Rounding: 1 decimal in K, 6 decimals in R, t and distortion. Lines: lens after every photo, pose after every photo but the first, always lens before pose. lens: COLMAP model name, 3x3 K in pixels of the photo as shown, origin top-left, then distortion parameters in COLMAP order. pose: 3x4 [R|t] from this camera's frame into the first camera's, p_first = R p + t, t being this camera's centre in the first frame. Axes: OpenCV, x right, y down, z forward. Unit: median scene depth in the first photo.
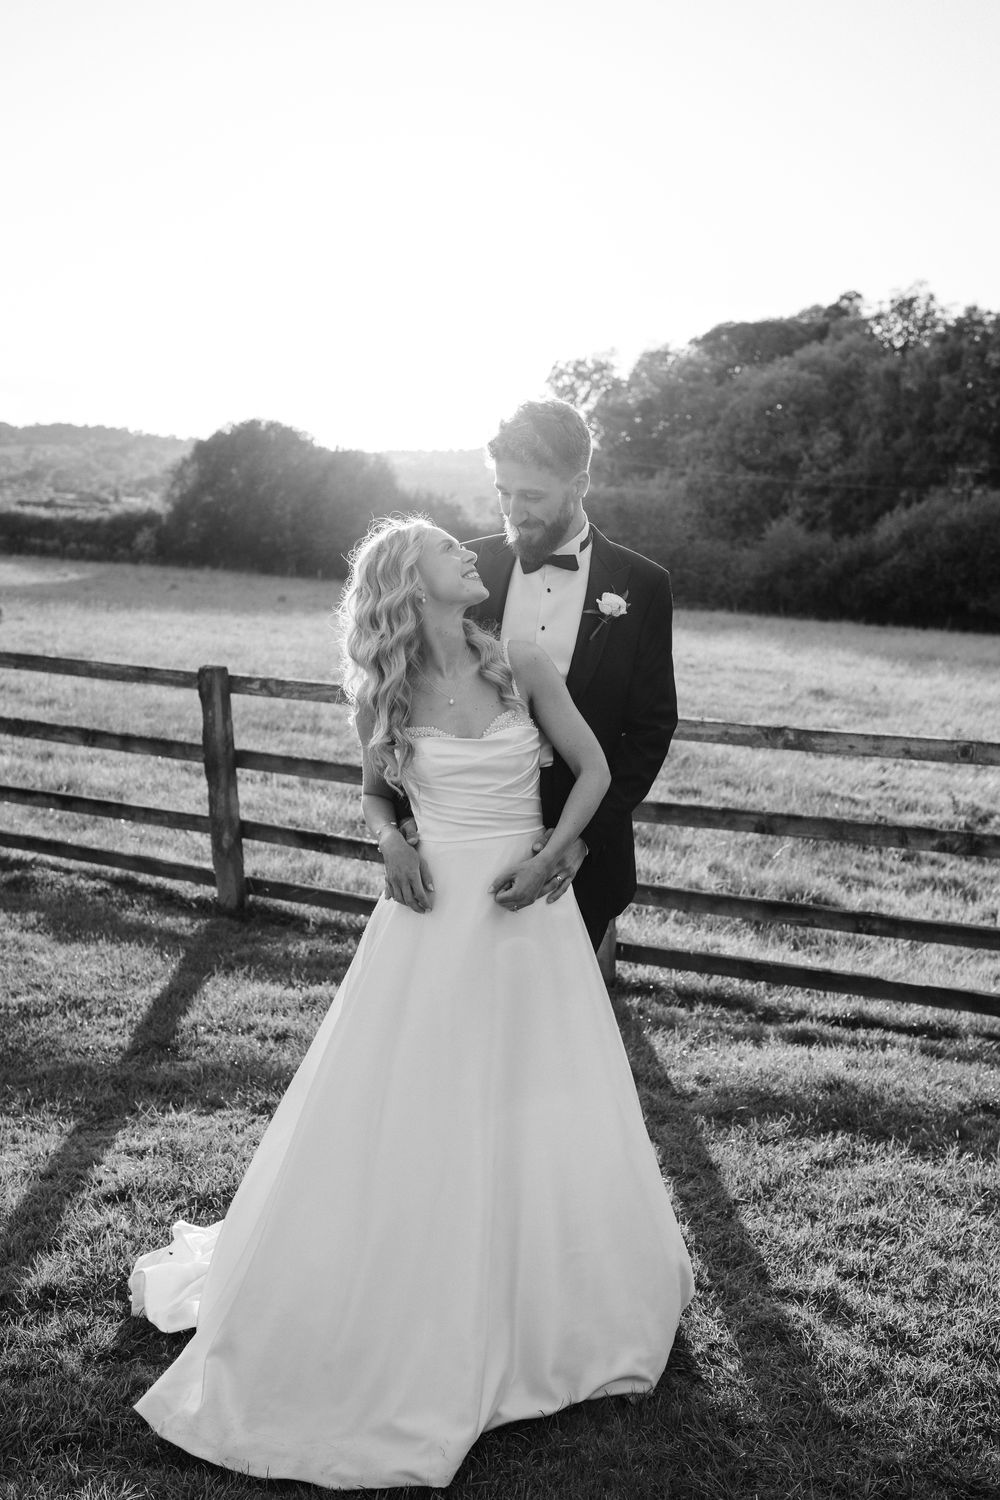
lens RADIAL K [[1525.4, 0, 497.6], [0, 1525.4, 747.7], [0, 0, 1]] dist [0.002524, 0.000000]
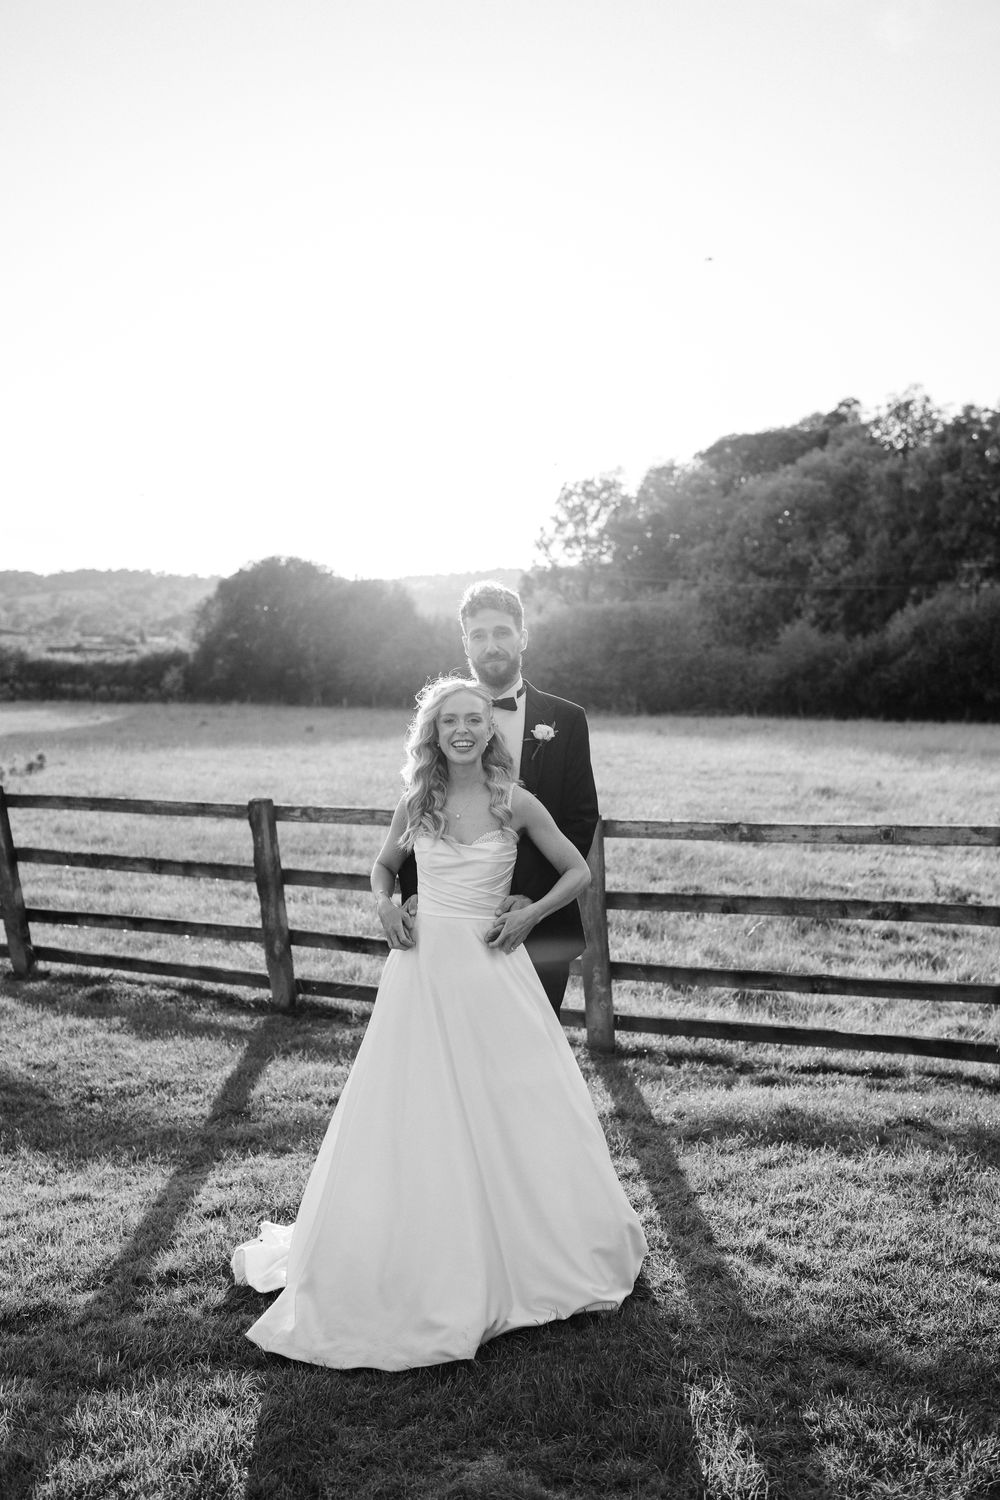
lens RADIAL K [[1525.4, 0, 501.1], [0, 1525.4, 752.2], [0, 0, 1]] dist [0.002524, 0.000000]
pose [[0.998260, -0.056906, -0.015462, 0.017893], [0.055615, 0.995707, -0.073991, 0.007408], [0.019606, 0.073002, 0.997139, -0.159274]]
